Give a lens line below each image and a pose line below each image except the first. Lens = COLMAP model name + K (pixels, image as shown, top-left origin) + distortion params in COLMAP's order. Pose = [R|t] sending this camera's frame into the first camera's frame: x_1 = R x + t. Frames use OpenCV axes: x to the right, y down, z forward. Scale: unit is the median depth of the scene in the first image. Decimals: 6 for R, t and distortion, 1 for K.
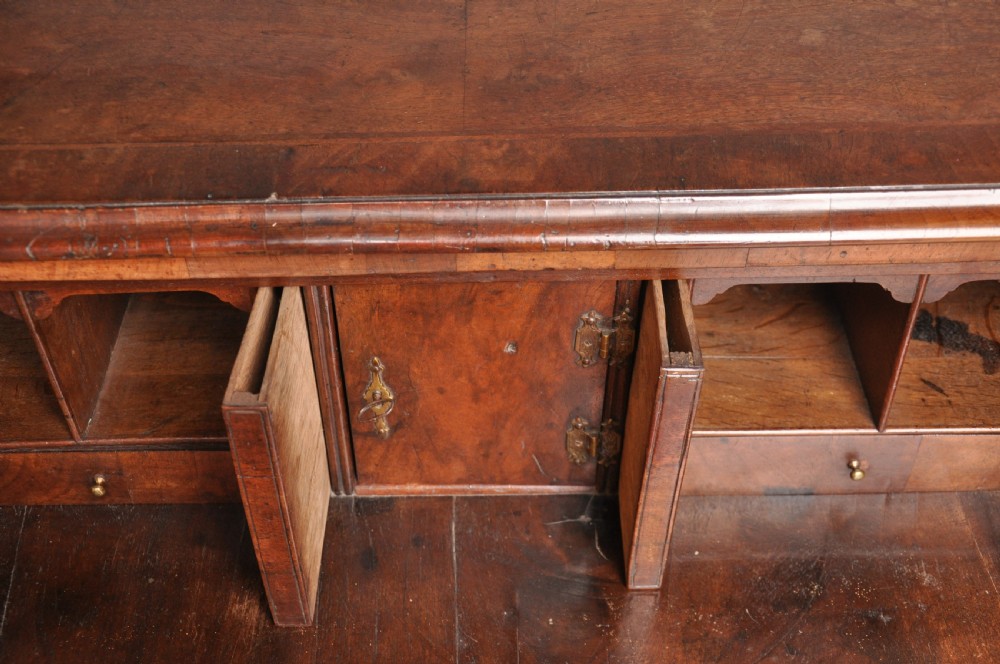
lens RADIAL K [[1185.6, 0, 490.2], [0, 1185.6, 341.1], [0, 0, 1]] dist [0.052992, 0.000000]
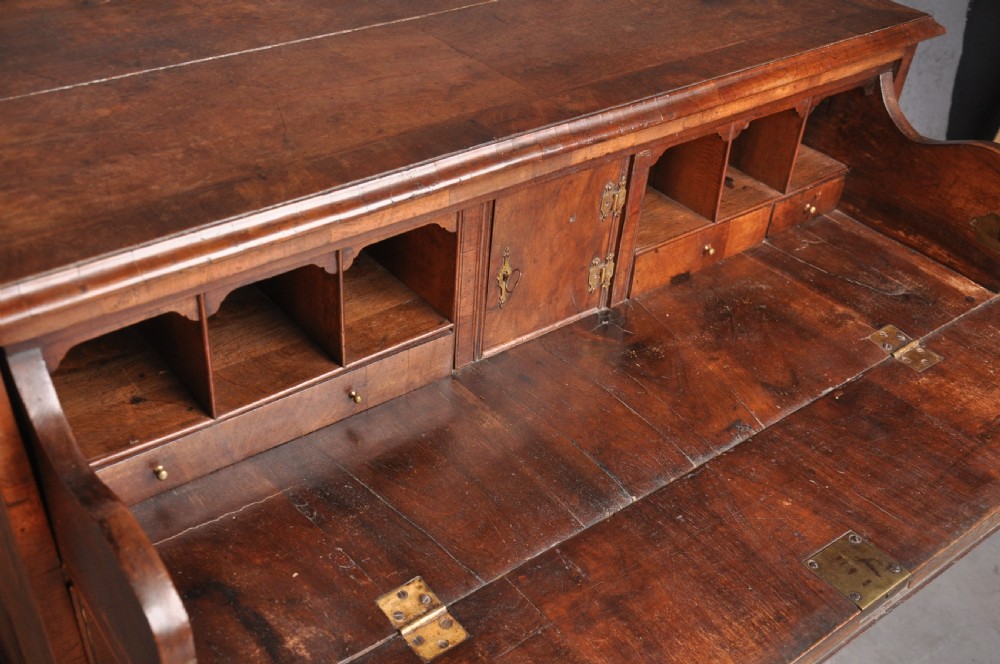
lens RADIAL K [[1057.2, 0, 498.5], [0, 1057.2, 340.7], [0, 0, 1]] dist [0.010430, 0.000000]
pose [[0.790897, -0.306761, 0.529509, -0.932592], [0.366249, 0.930483, -0.007988, 0.143385], [-0.490249, 0.200250, 0.848267, -0.224398]]
